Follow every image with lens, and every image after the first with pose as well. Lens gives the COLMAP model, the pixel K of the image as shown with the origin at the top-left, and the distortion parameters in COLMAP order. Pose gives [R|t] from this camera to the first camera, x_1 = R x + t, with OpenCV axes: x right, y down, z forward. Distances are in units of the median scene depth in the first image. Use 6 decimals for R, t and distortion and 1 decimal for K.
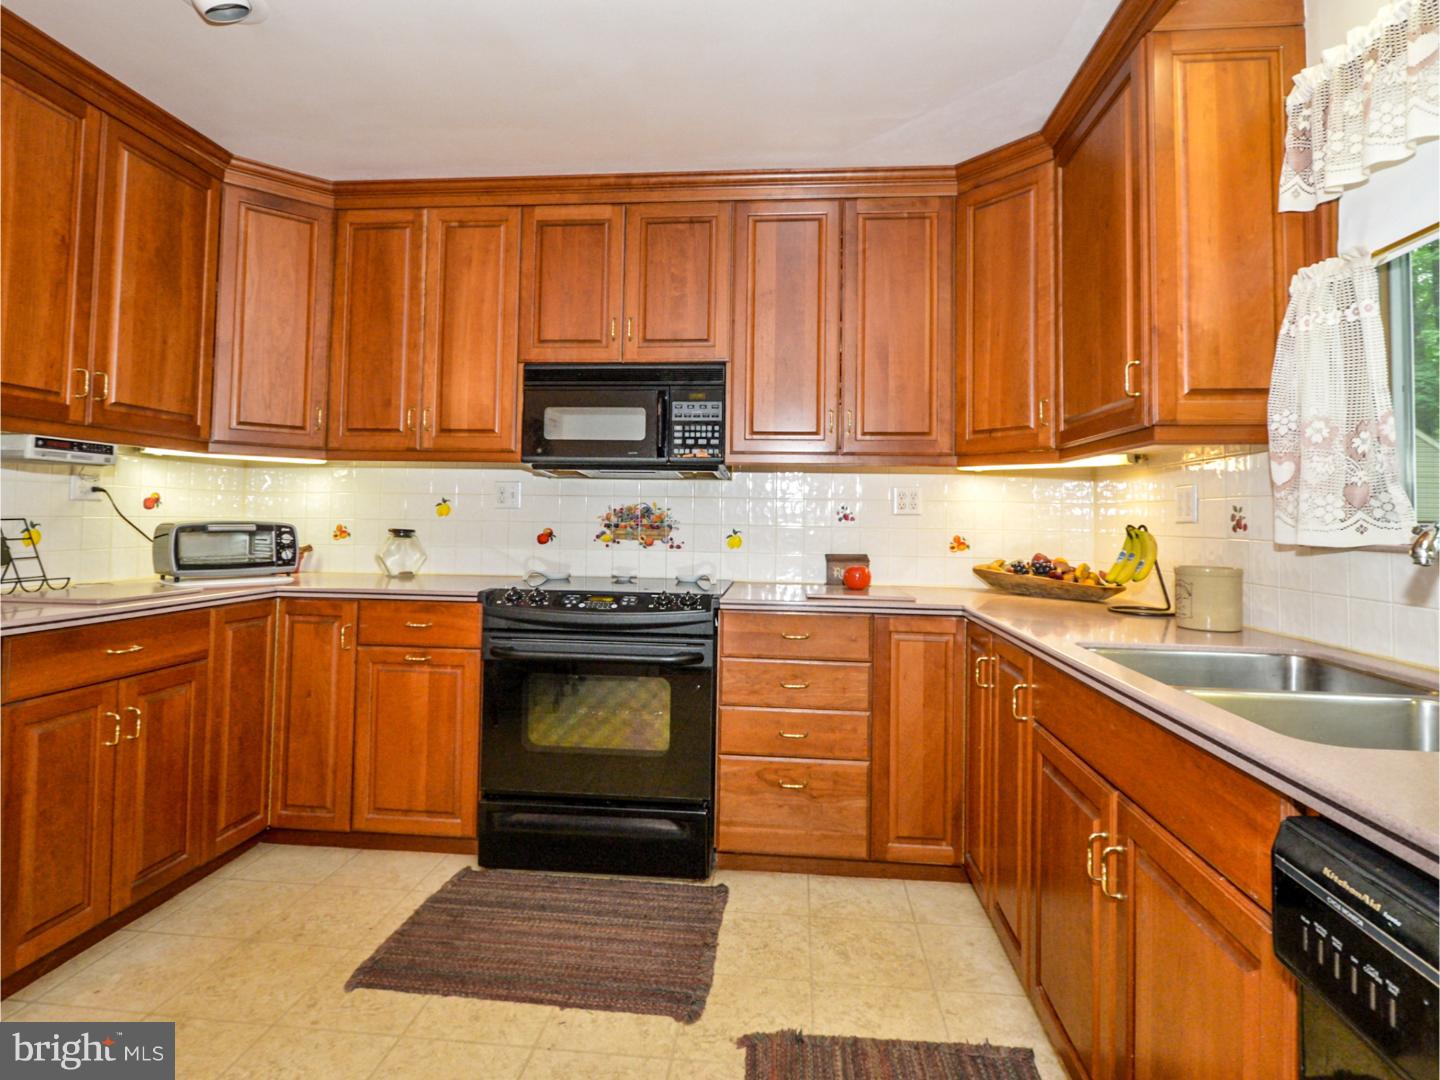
lens RADIAL K [[744.2, 0, 726.0], [0, 744.2, 494.7], [0, 0, 1]] dist [0.003979, 0.000924]
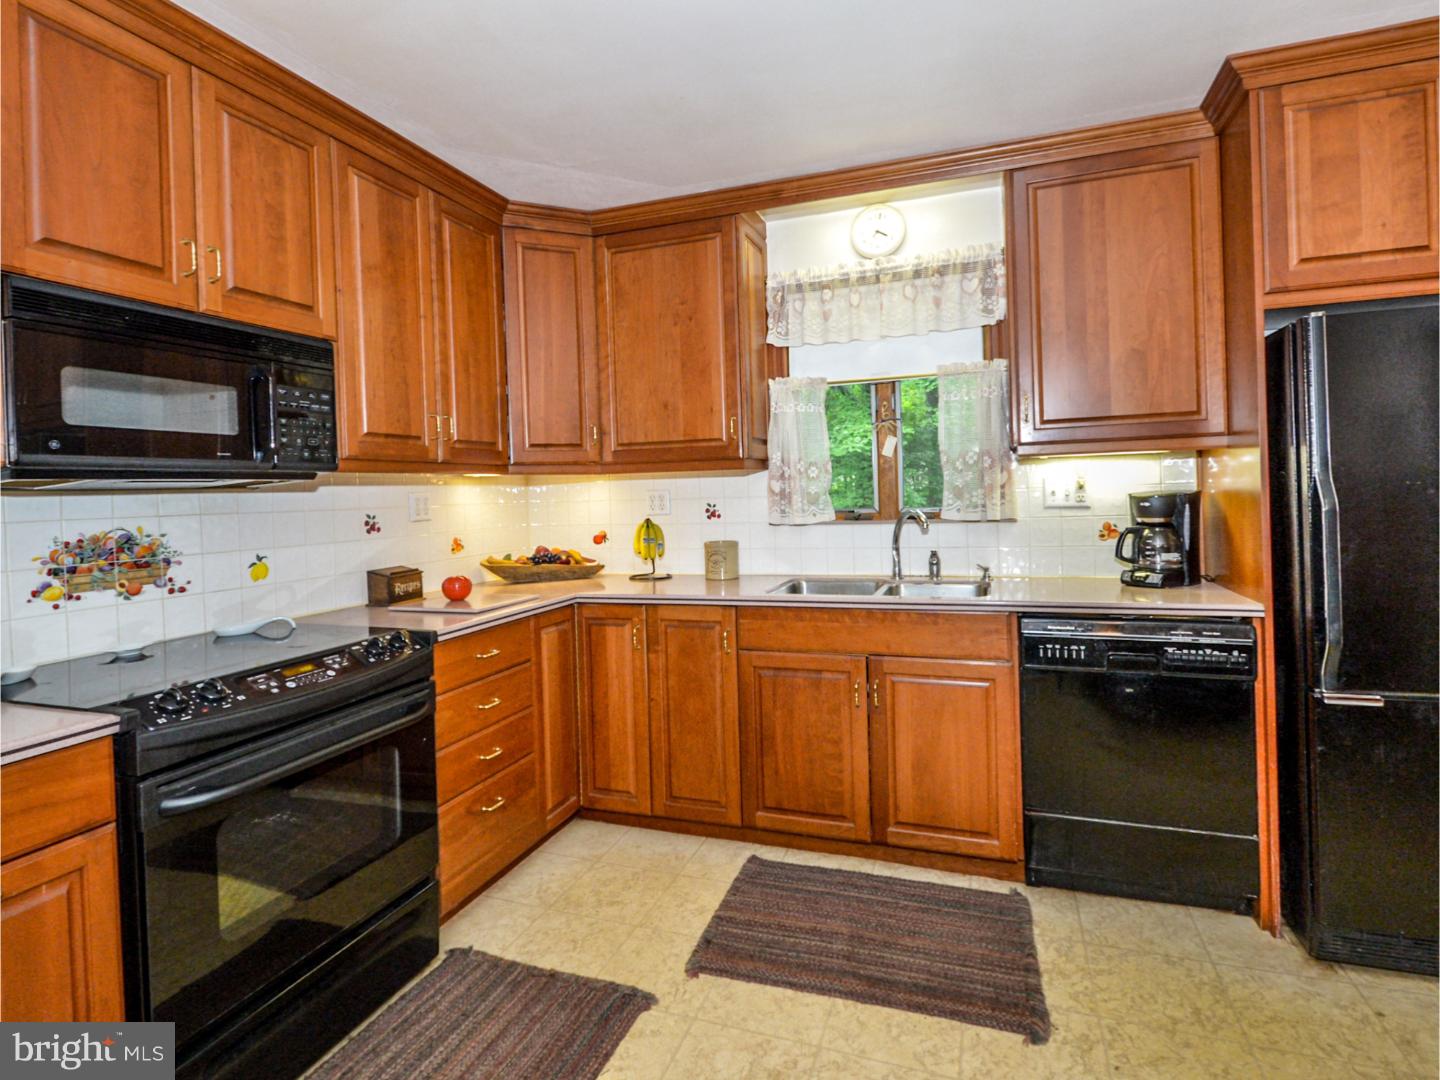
lens RADIAL K [[744.2, 0, 726.0], [0, 744.2, 494.7], [0, 0, 1]] dist [0.003979, 0.000924]
pose [[0.249869, -0.028068, 0.967873, -0.760000], [0.002311, 0.999594, 0.028391, -0.043358], [-0.968277, -0.004858, 0.249833, 0.457035]]
